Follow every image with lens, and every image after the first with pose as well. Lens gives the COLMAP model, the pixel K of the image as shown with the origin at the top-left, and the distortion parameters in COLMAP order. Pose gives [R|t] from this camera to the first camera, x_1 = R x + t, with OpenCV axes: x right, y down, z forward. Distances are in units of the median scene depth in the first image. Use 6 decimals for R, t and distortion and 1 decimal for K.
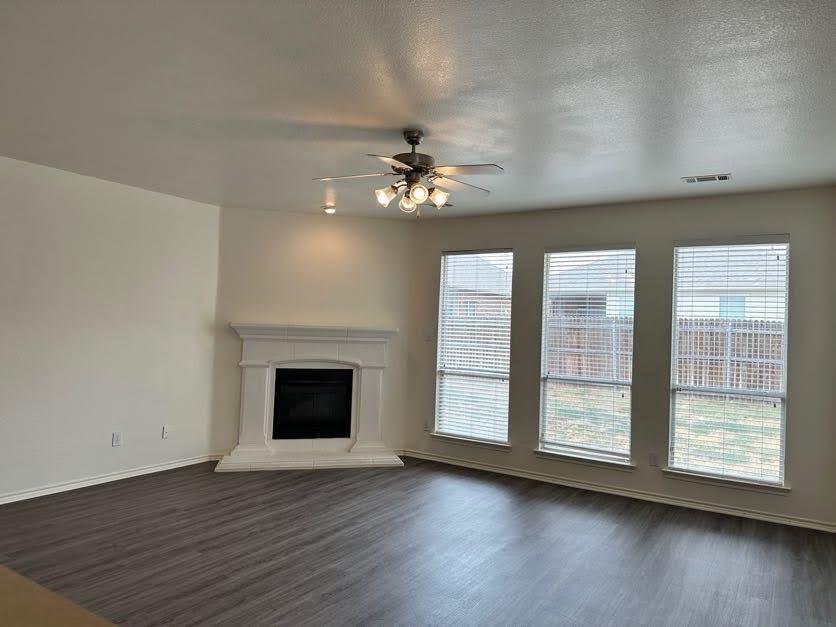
lens RADIAL K [[586.3, 0, 419.0], [0, 586.3, 313.6], [0, 0, 1]] dist [0.119449, -0.178169]
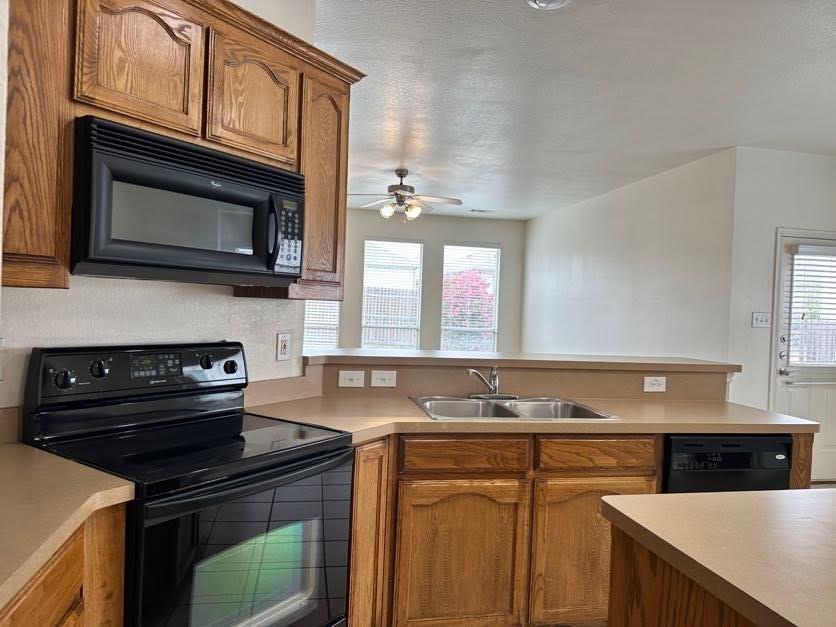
lens RADIAL K [[586.3, 0, 419.0], [0, 586.3, 313.6], [0, 0, 1]] dist [0.119449, -0.178169]
pose [[0.721405, -0.011430, 0.692419, -0.655636], [-0.032548, 0.998199, 0.050388, -0.001982], [-0.691749, -0.058887, 0.719733, -0.120216]]
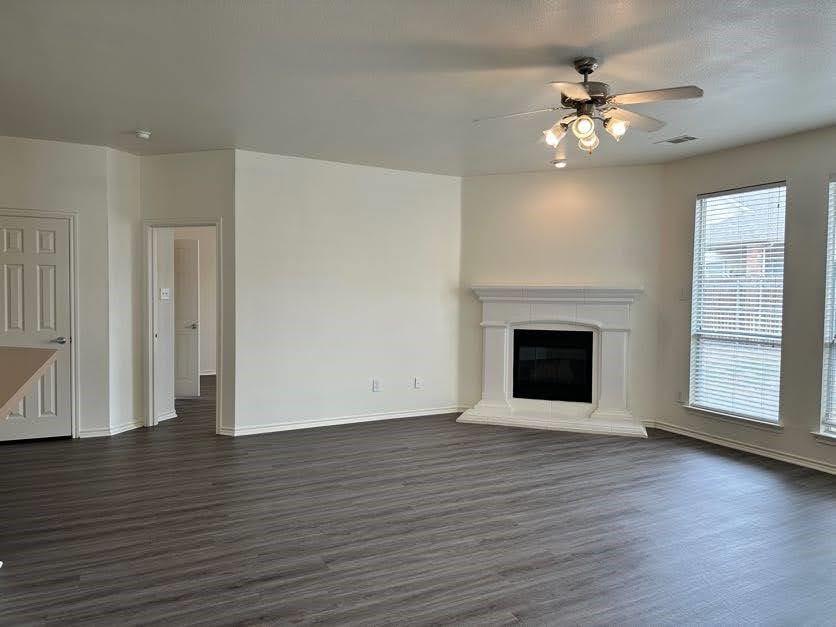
lens RADIAL K [[586.3, 0, 419.0], [0, 586.3, 313.6], [0, 0, 1]] dist [0.119449, -0.178169]
pose [[0.862431, -0.004842, -0.506152, 0.137175], [0.030095, 0.998676, 0.041727, 0.019128], [0.505279, -0.051219, 0.861434, 0.043592]]
